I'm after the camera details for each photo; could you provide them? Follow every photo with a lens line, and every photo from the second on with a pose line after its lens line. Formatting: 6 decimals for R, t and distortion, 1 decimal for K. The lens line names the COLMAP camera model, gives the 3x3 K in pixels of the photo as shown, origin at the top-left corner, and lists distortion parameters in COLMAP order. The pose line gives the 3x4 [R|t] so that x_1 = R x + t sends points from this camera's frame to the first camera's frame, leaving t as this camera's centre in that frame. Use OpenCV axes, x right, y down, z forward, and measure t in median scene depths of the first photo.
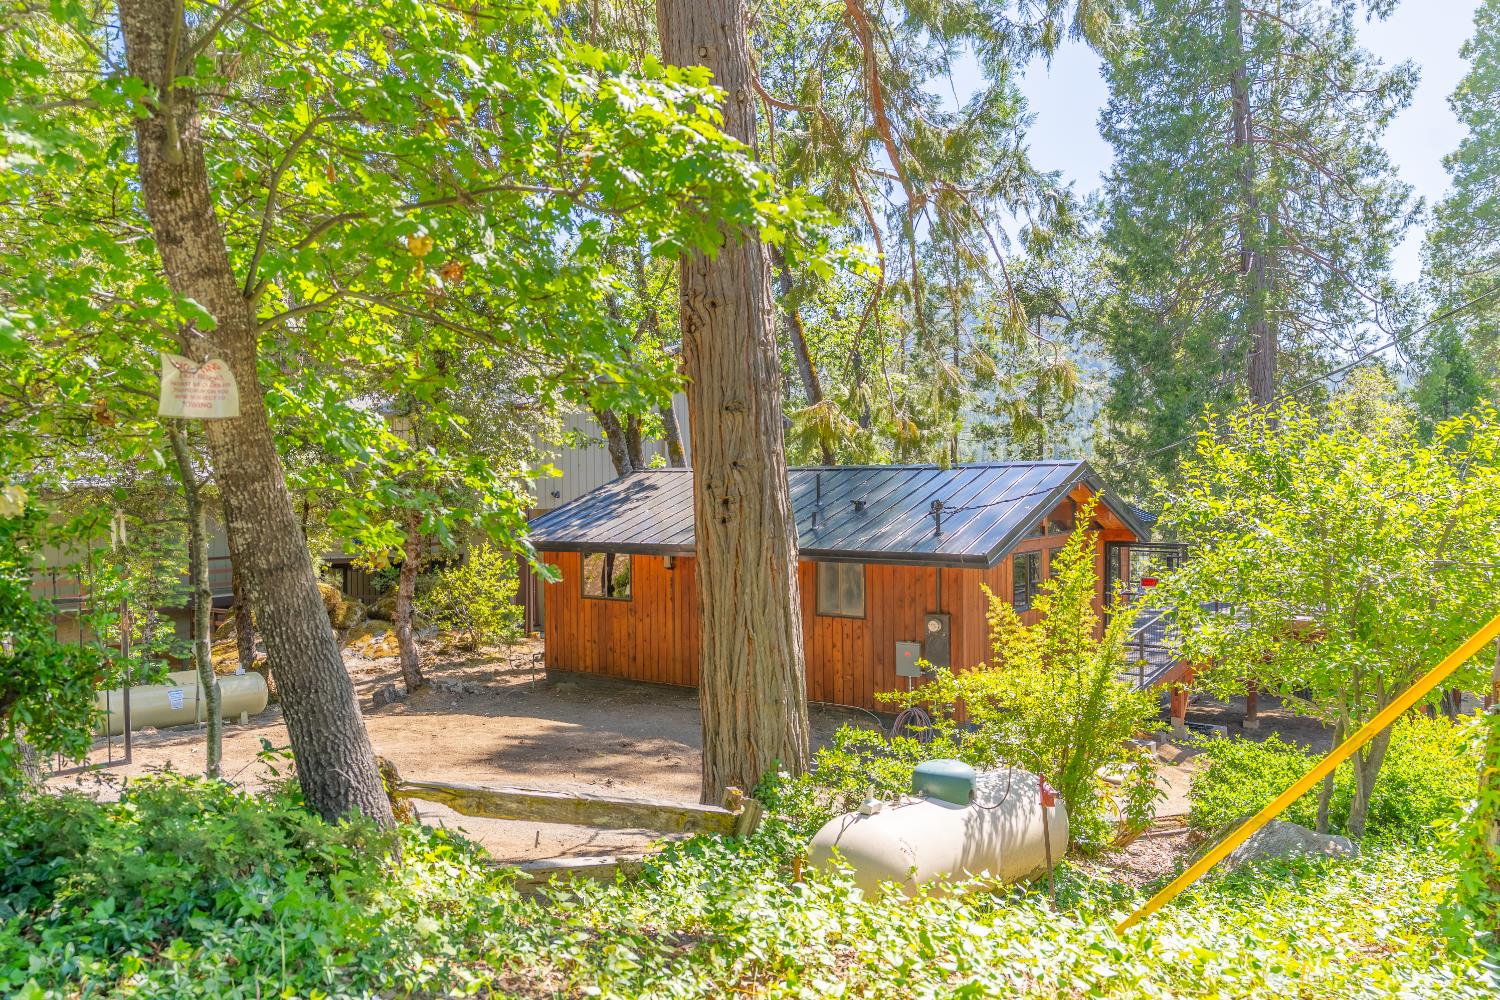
lens RADIAL K [[1083.8, 0, 748.7], [0, 1083.8, 501.9], [0, 0, 1]] dist [0.005436, 0.000505]
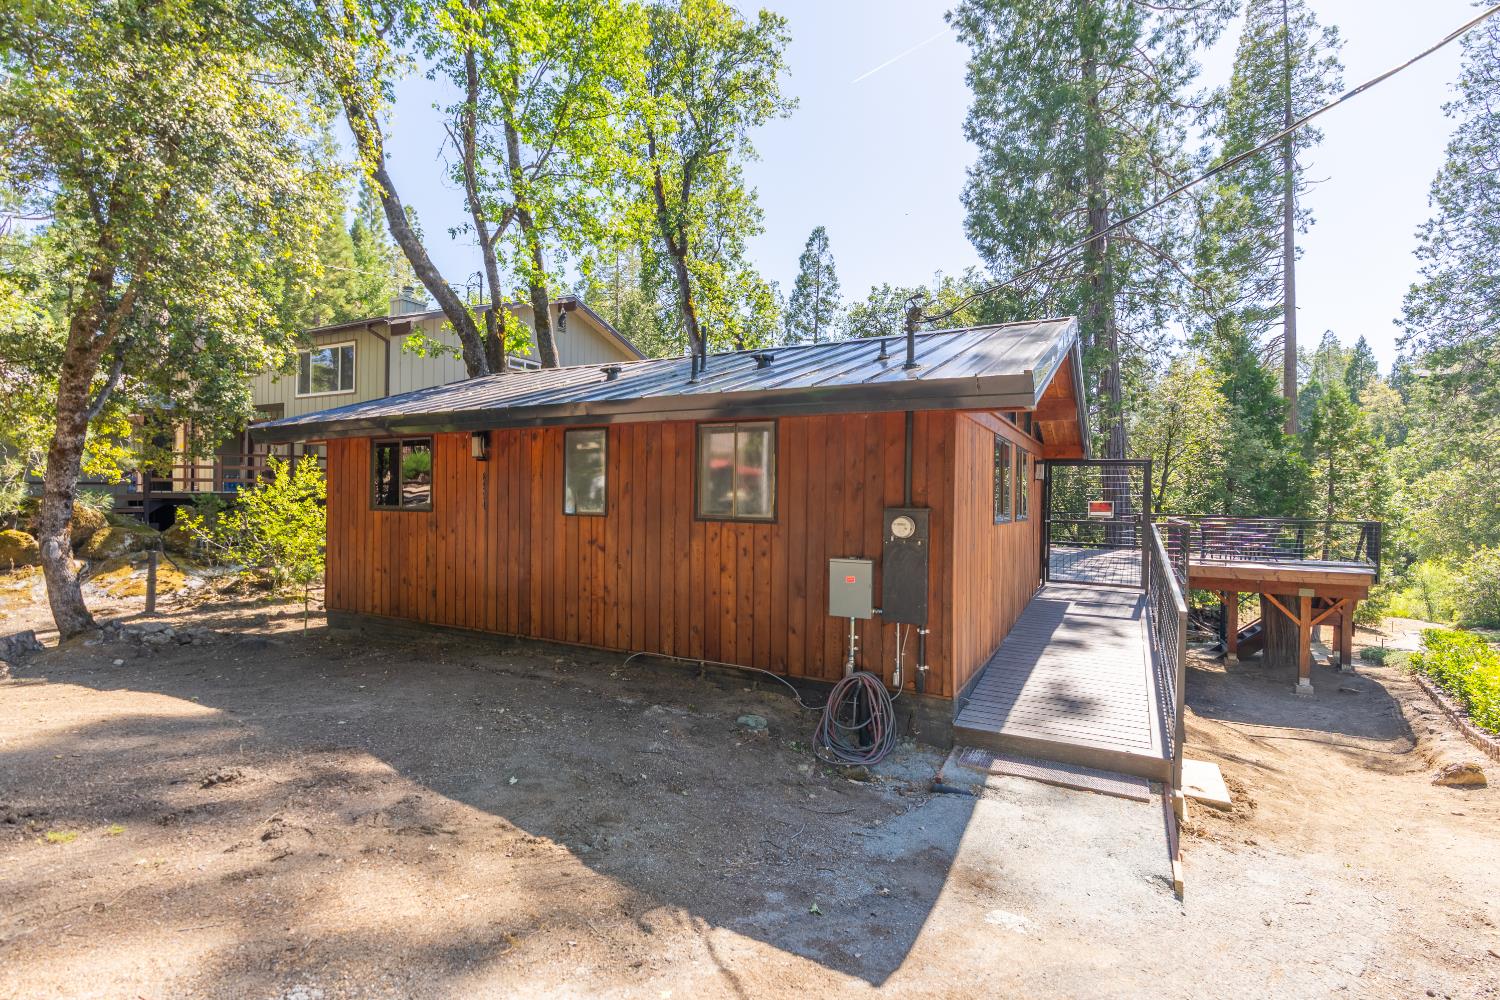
lens RADIAL K [[733.6, 0, 747.6], [0, 733.6, 497.7], [0, 0, 1]] dist [-0.003194, -0.000445]
pose [[0.992679, 0.021111, 0.118923, 0.030875], [-0.019720, 0.999723, -0.012866, 0.071528], [-0.119162, 0.010427, 0.992820, 0.428319]]
